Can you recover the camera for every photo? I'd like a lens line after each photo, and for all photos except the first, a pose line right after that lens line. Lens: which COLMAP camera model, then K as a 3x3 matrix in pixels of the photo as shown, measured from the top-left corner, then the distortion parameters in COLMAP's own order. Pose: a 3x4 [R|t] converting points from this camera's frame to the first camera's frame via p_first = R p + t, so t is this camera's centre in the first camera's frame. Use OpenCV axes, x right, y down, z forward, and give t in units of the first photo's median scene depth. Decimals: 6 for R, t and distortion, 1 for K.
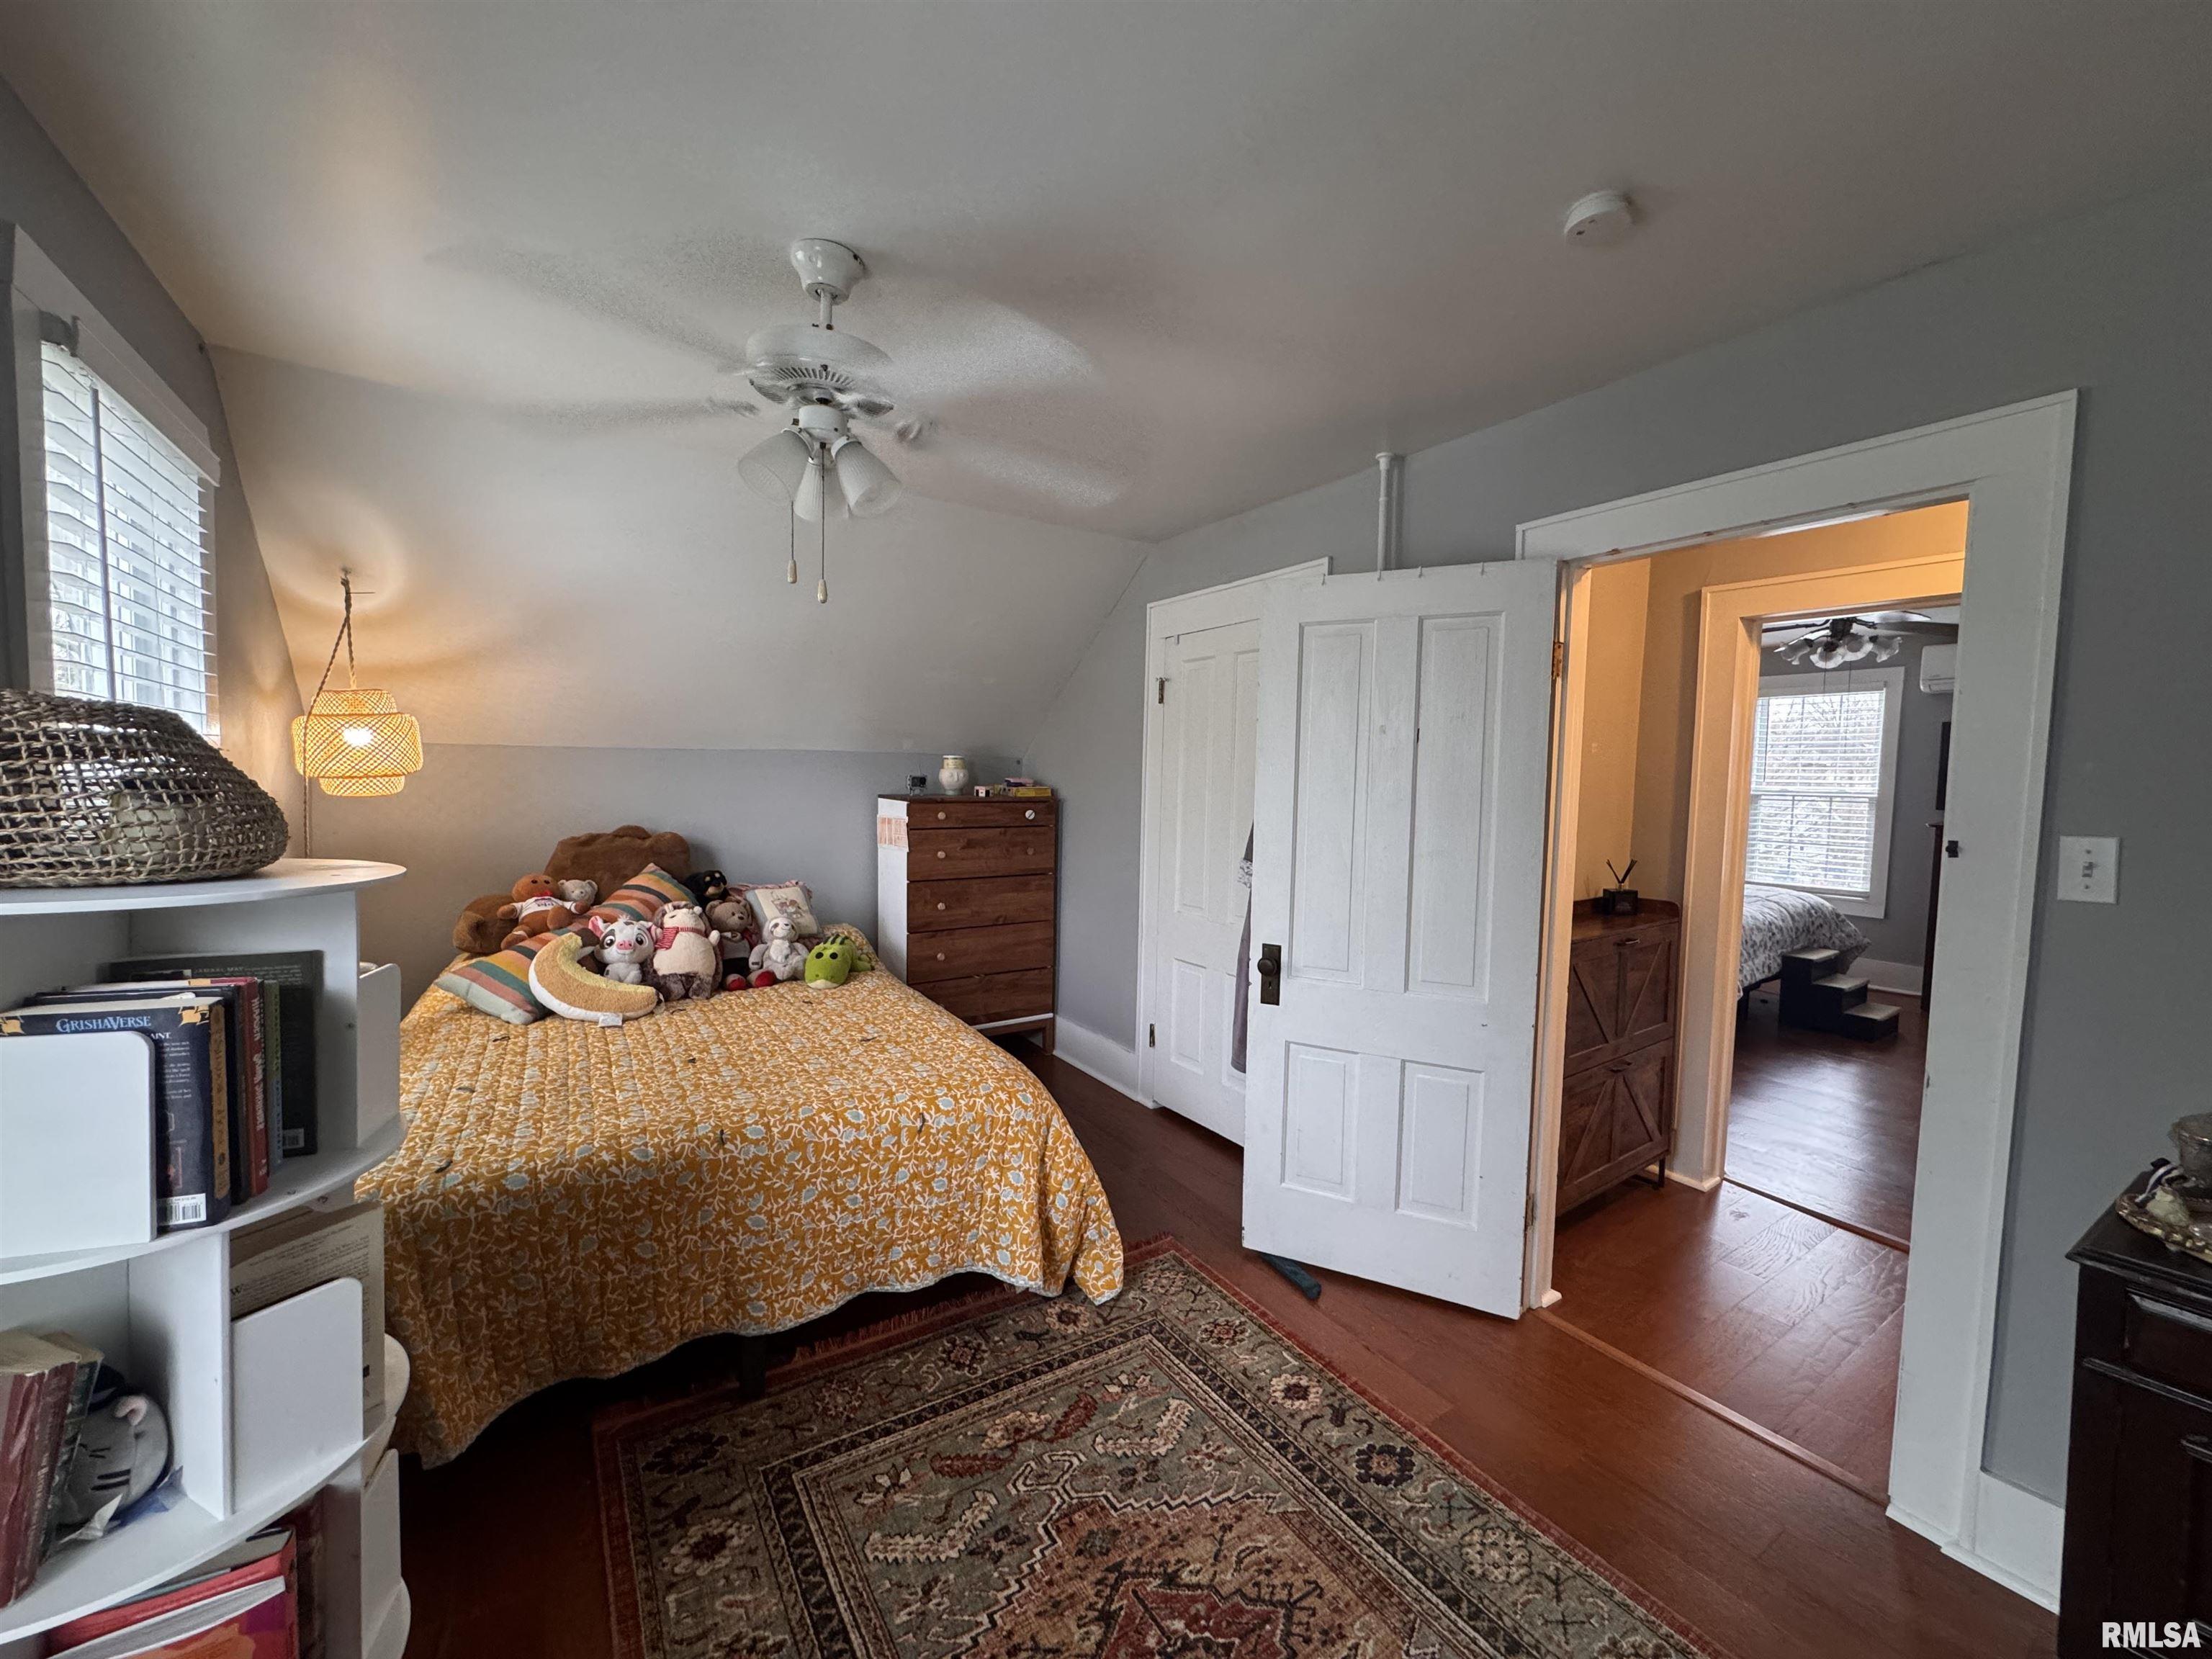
lens RADIAL K [[879.7, 0, 1106.0], [0, 879.7, 829.5], [0, 0, 1]] dist [-0.003170, 0.000112]
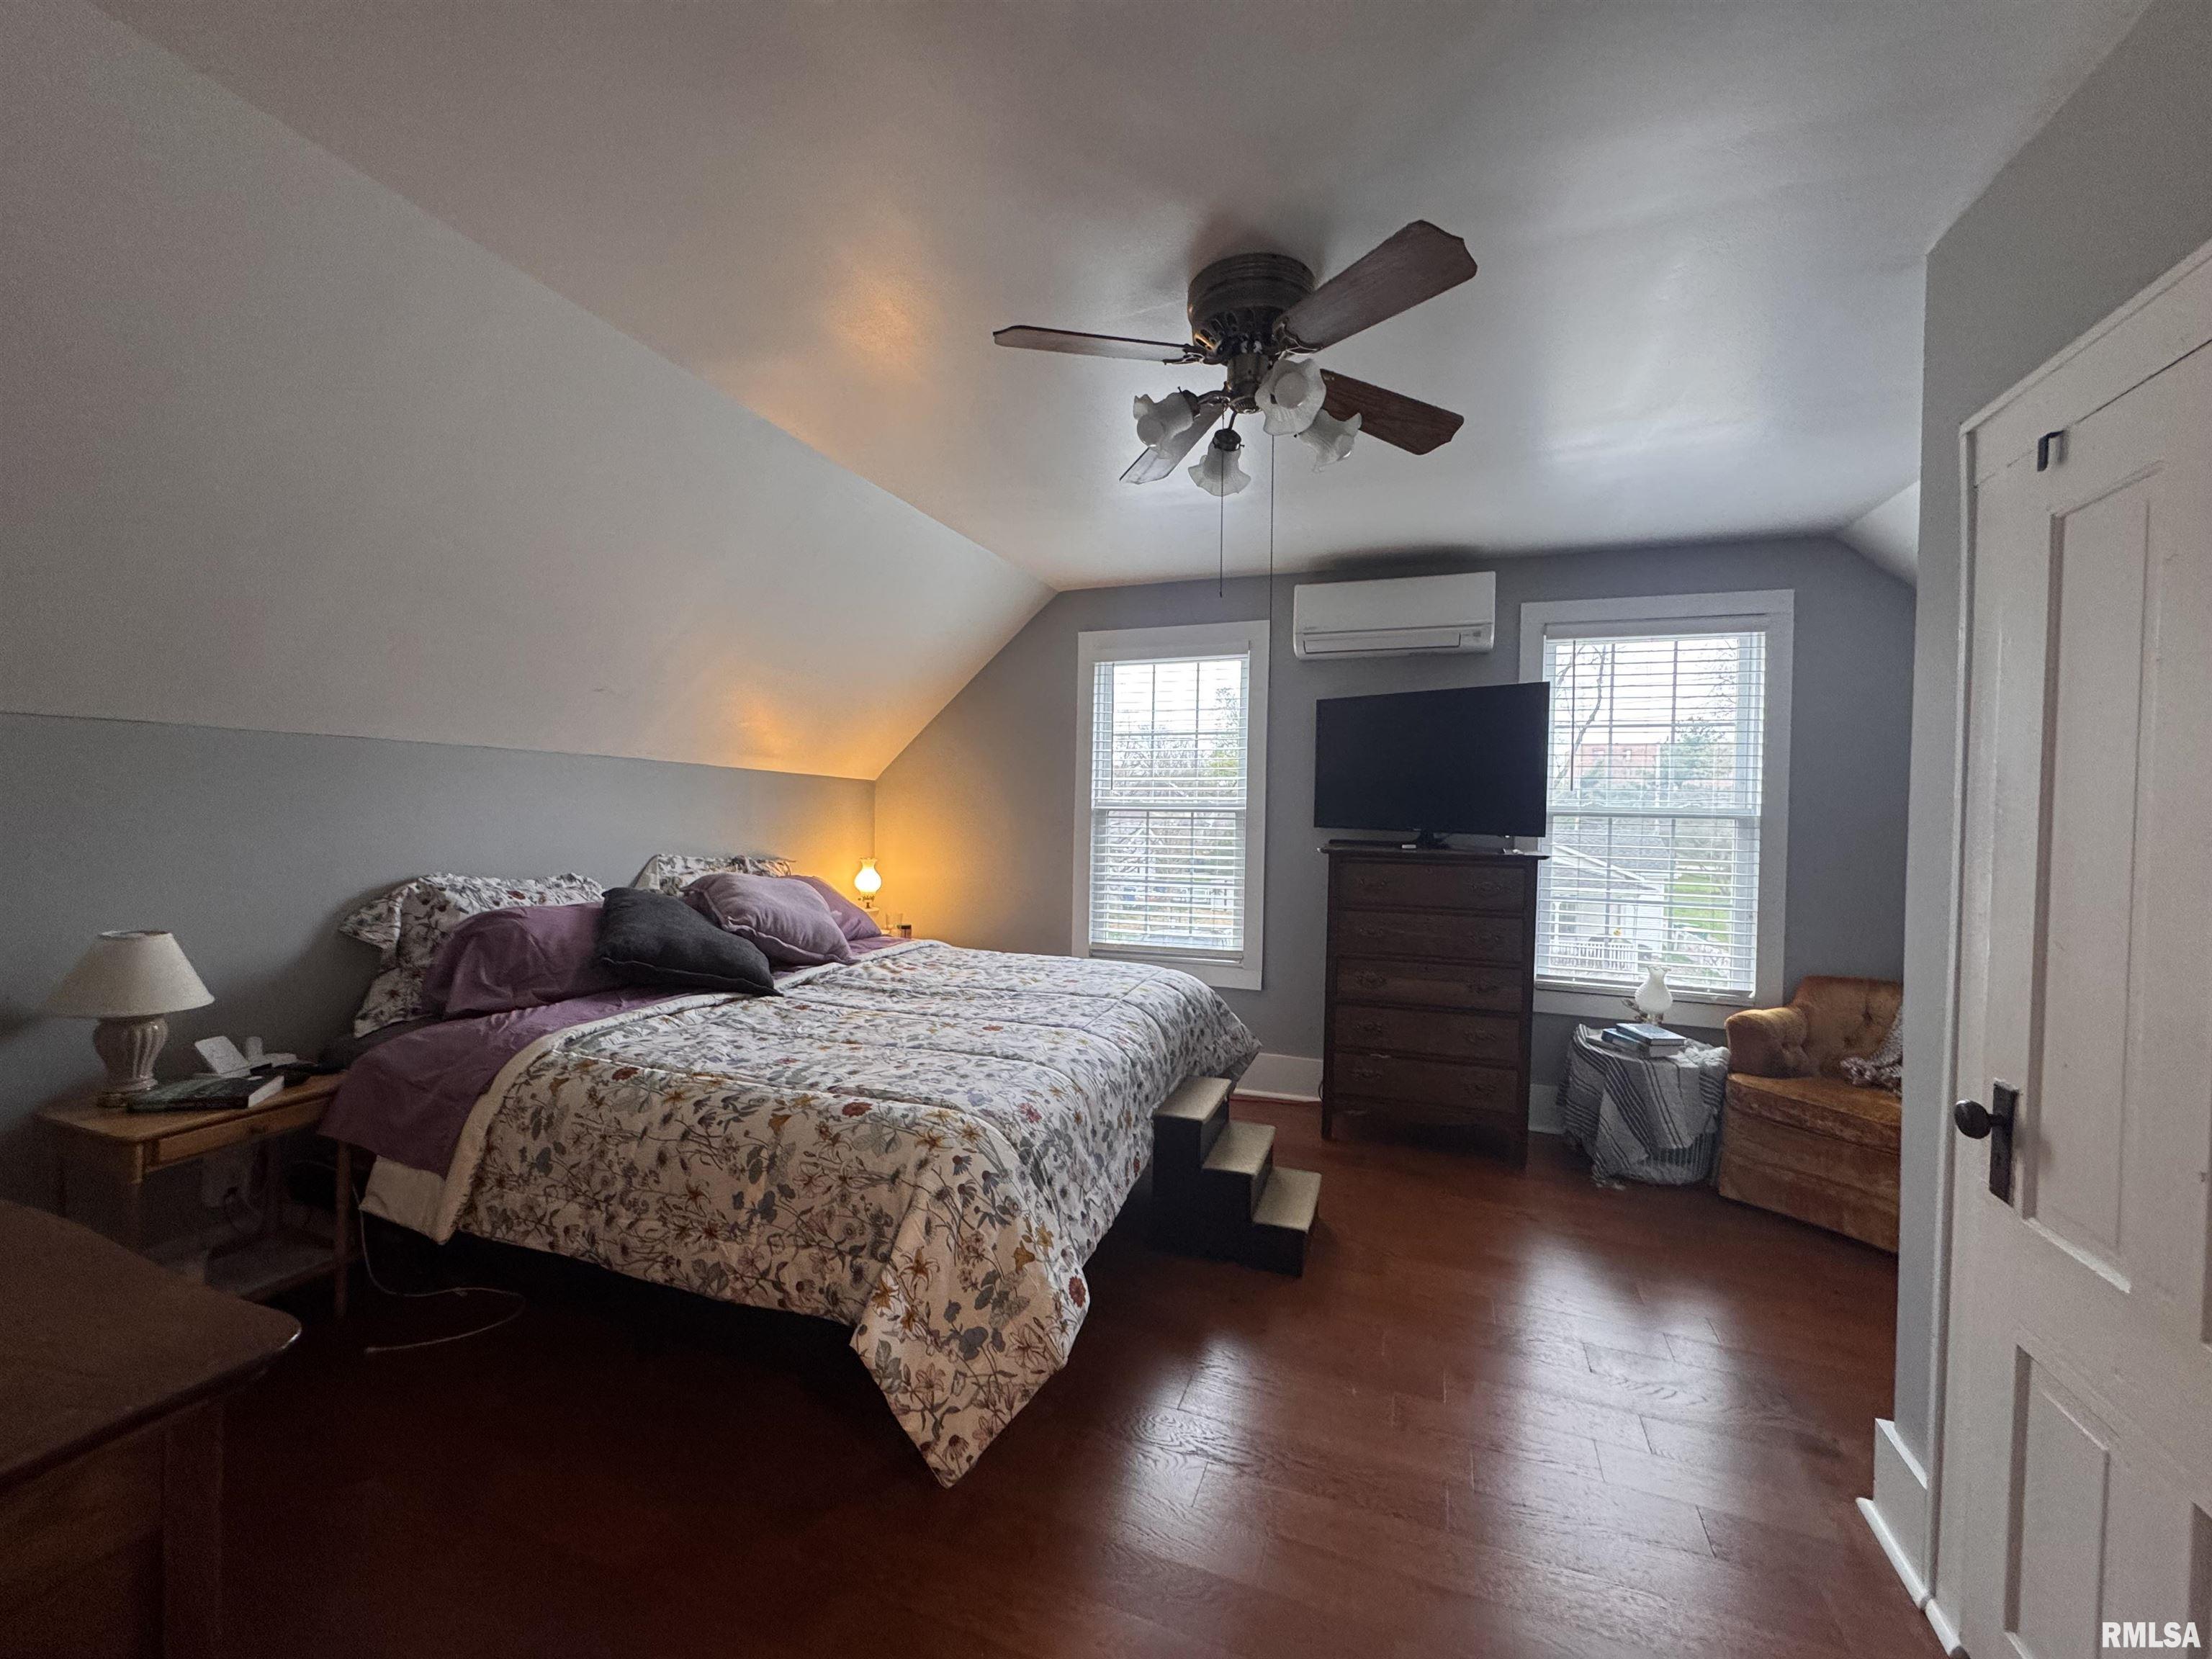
lens RADIAL K [[879.7, 0, 1106.0], [0, 879.7, 829.5], [0, 0, 1]] dist [-0.003170, 0.000112]
pose [[0.802656, -0.011485, 0.596331, 0.424216], [0.037715, 0.998791, -0.031527, -0.005591], [-0.595248, 0.047796, 0.802119, 0.570057]]
